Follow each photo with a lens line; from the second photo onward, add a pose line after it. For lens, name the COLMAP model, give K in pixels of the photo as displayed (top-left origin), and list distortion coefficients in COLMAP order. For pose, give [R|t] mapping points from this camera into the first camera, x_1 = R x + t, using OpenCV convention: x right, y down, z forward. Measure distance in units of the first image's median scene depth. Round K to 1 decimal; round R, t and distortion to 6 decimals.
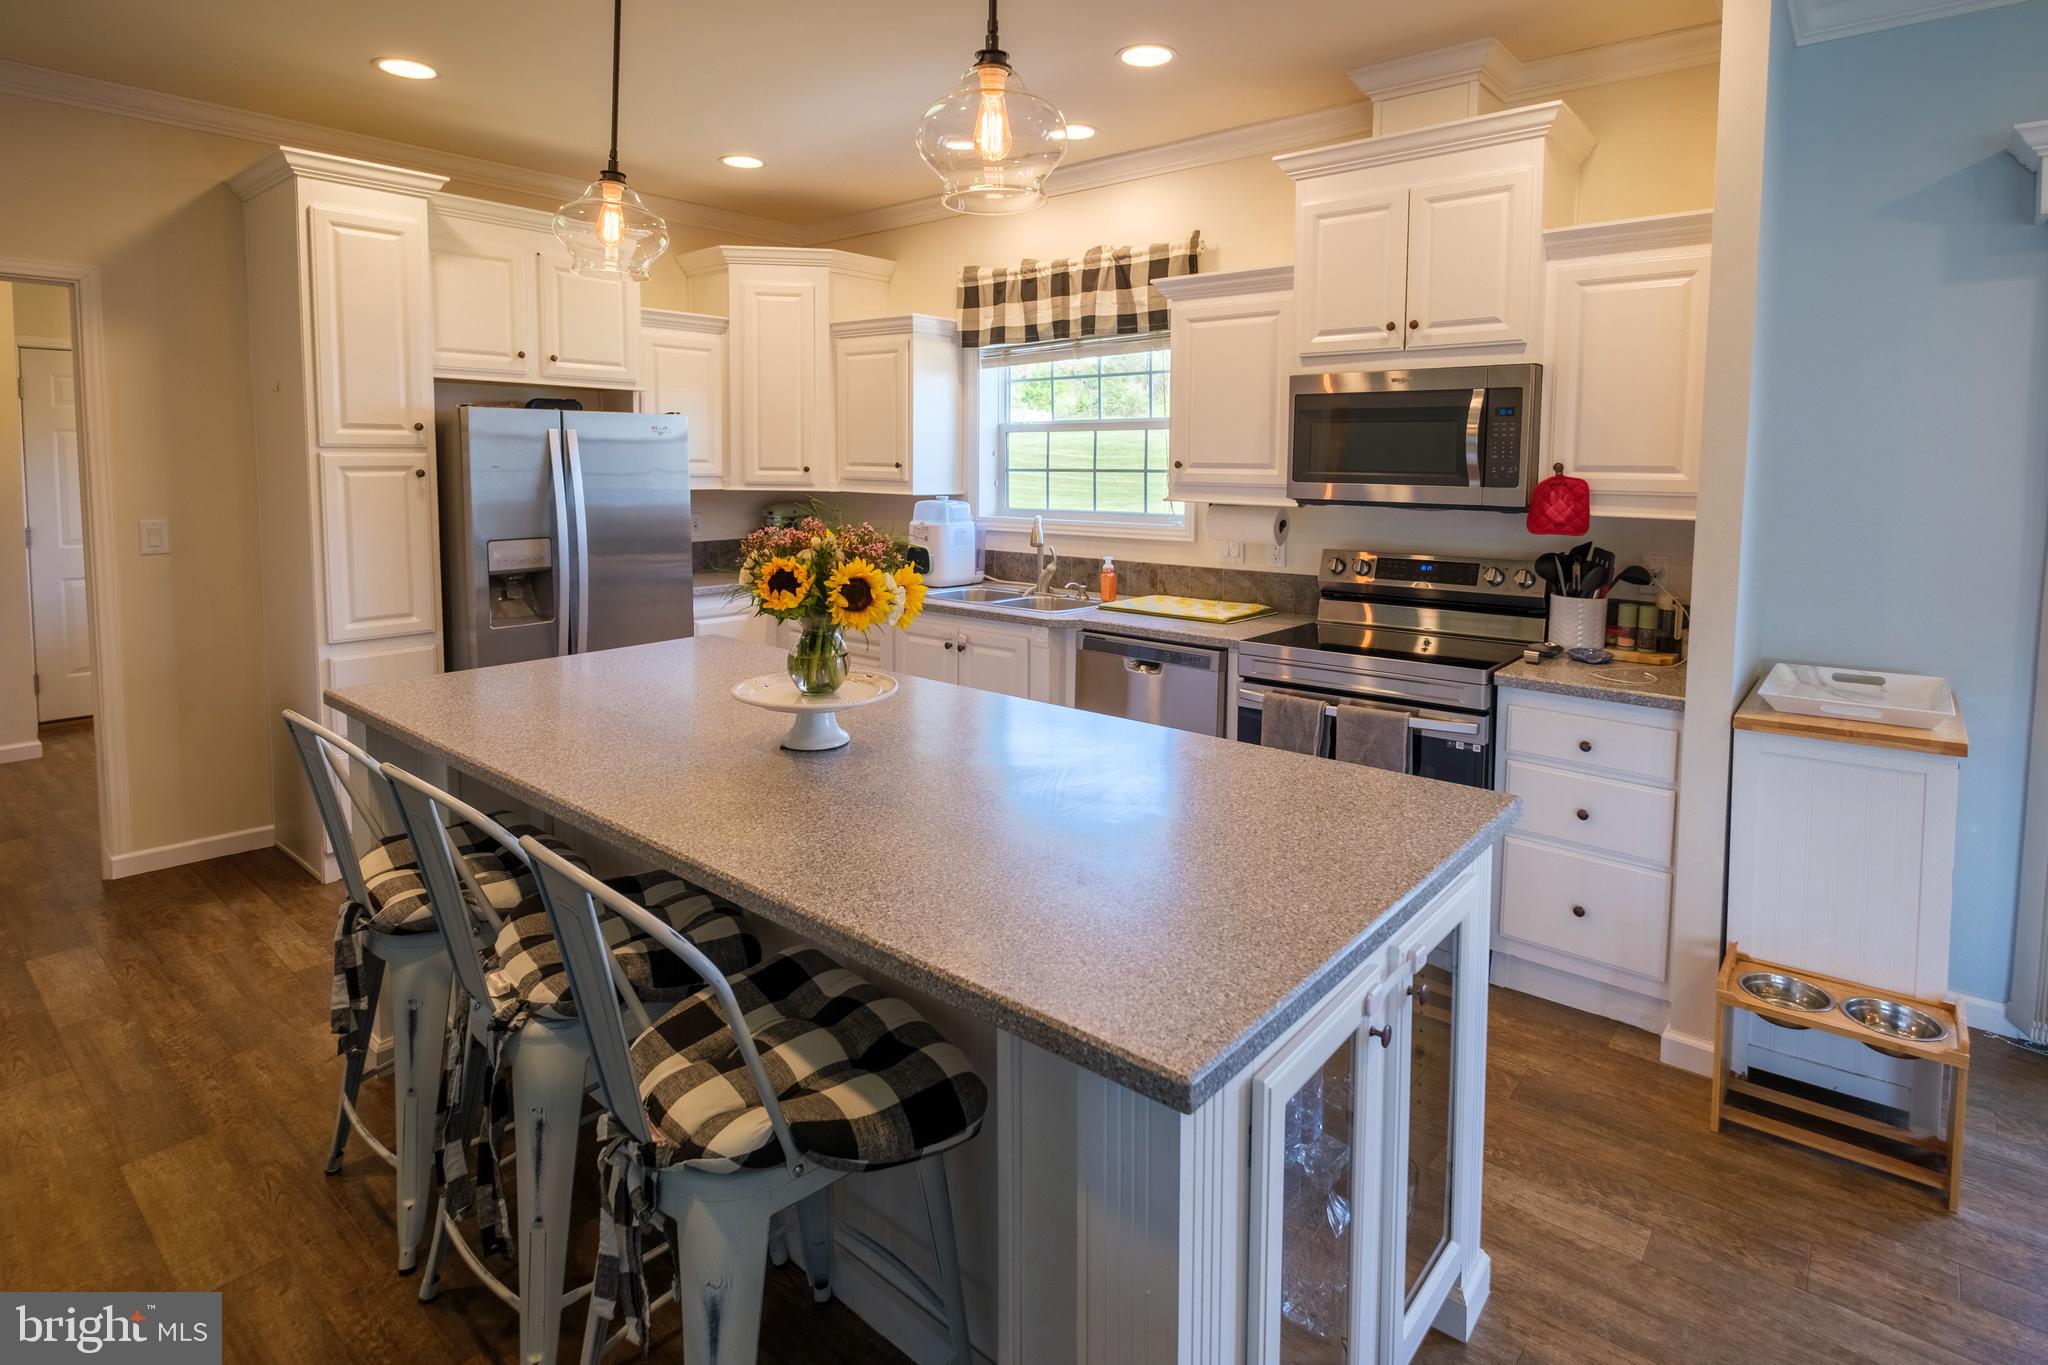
lens RADIAL K [[1027.1, 0, 1079.6], [0, 1027.1, 523.9], [0, 0, 1]] dist [0.003259, -0.010930]
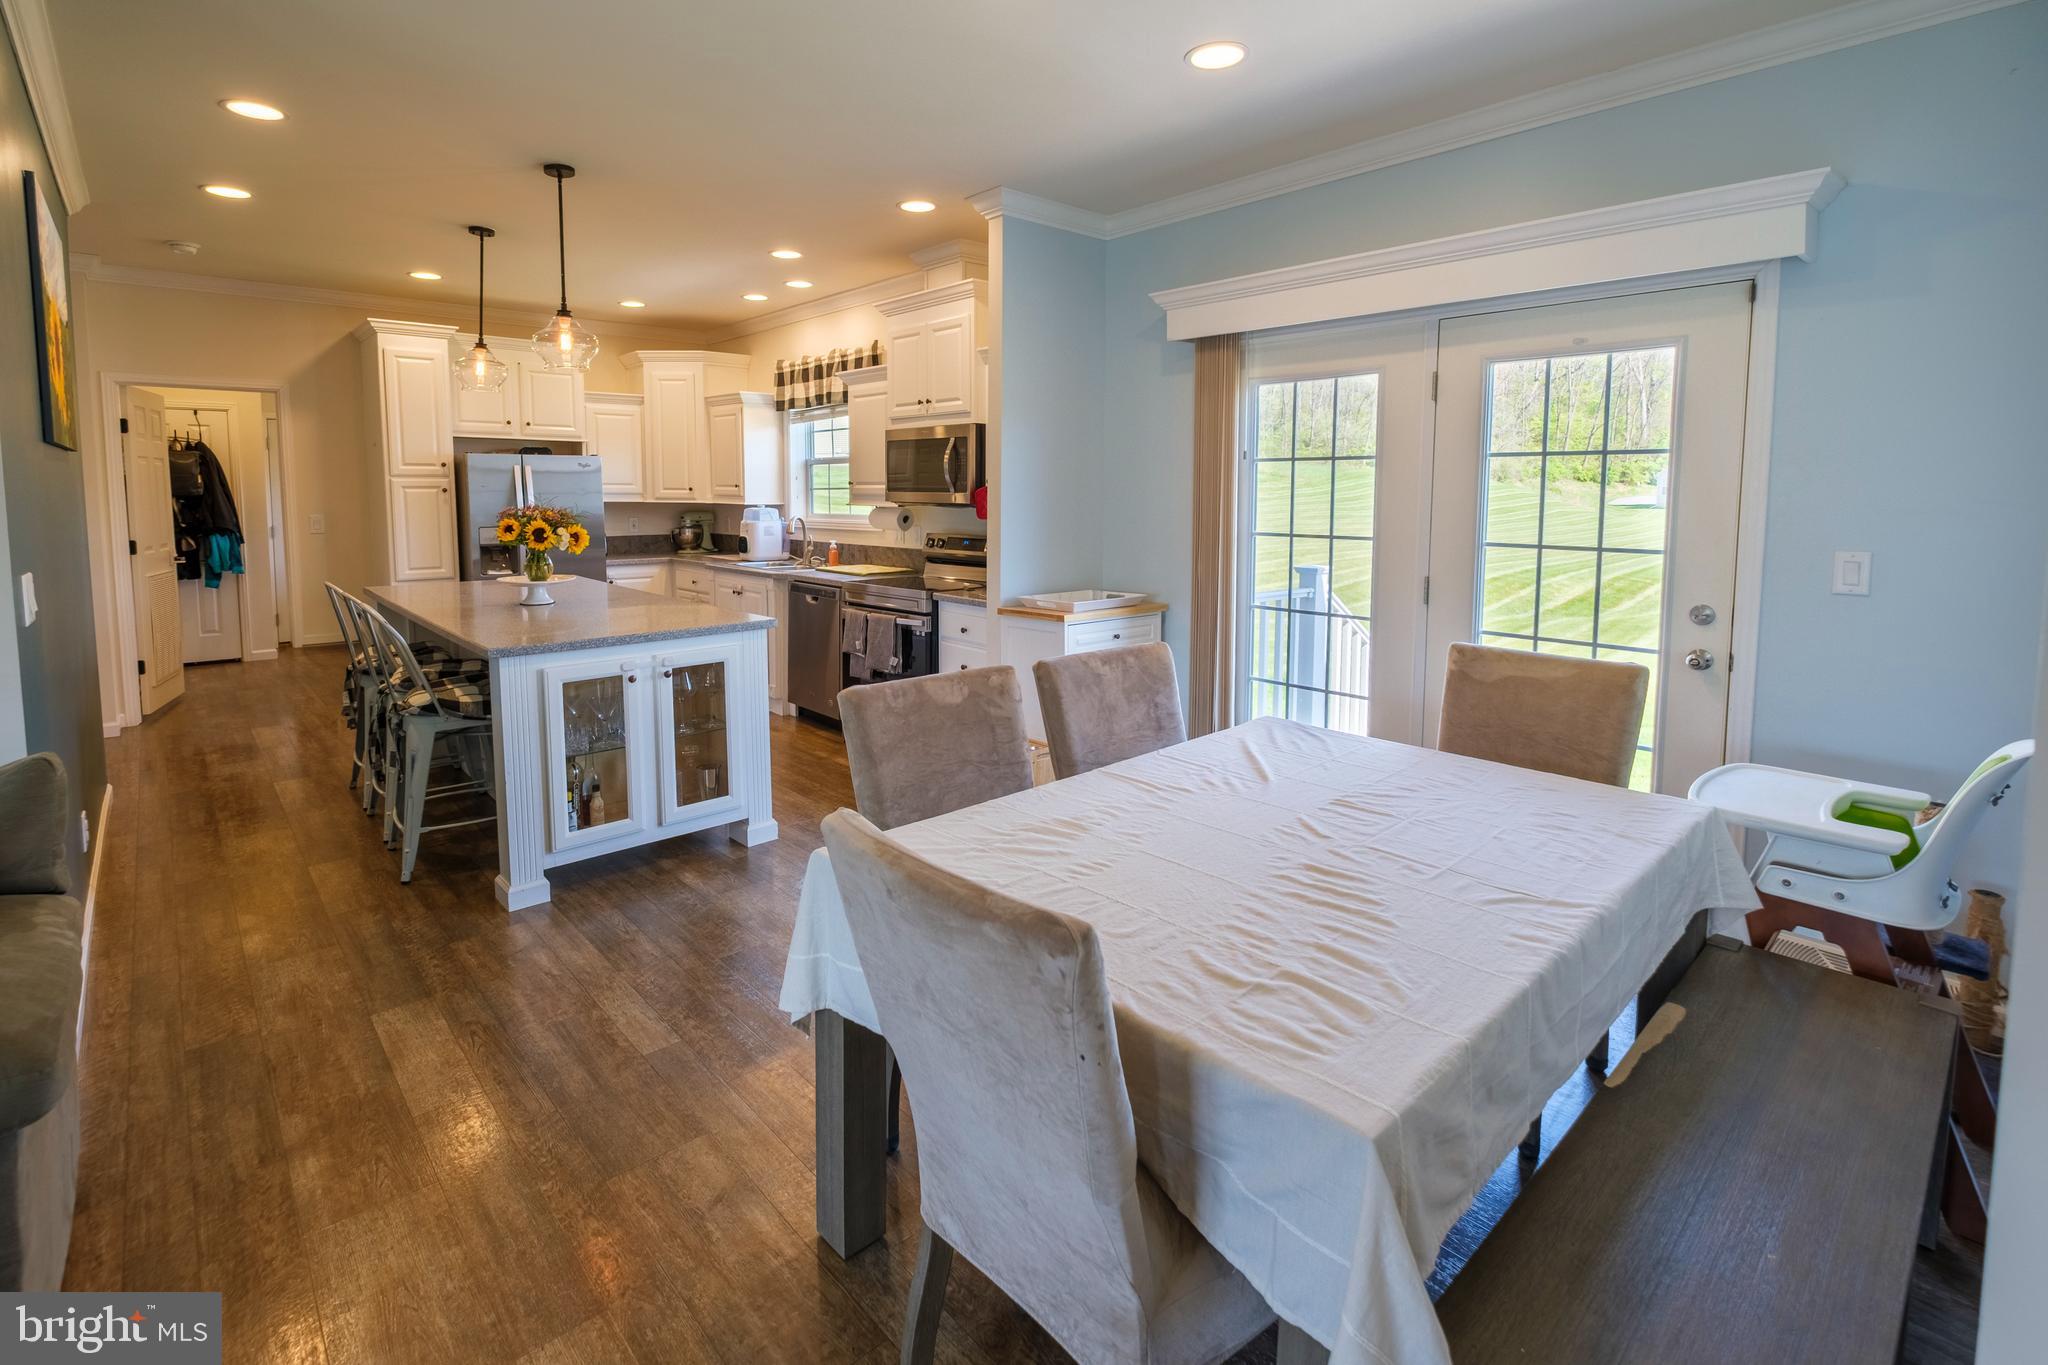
lens RADIAL K [[923.5, 0, 1021.0], [0, 923.5, 570.6], [0, 0, 1]] dist [-0.020556, -0.000088]
pose [[0.989680, 0.008907, -0.143019, 0.519858], [-0.005443, 0.999683, 0.024590, 0.041376], [0.143193, -0.023558, 0.989414, -0.401833]]
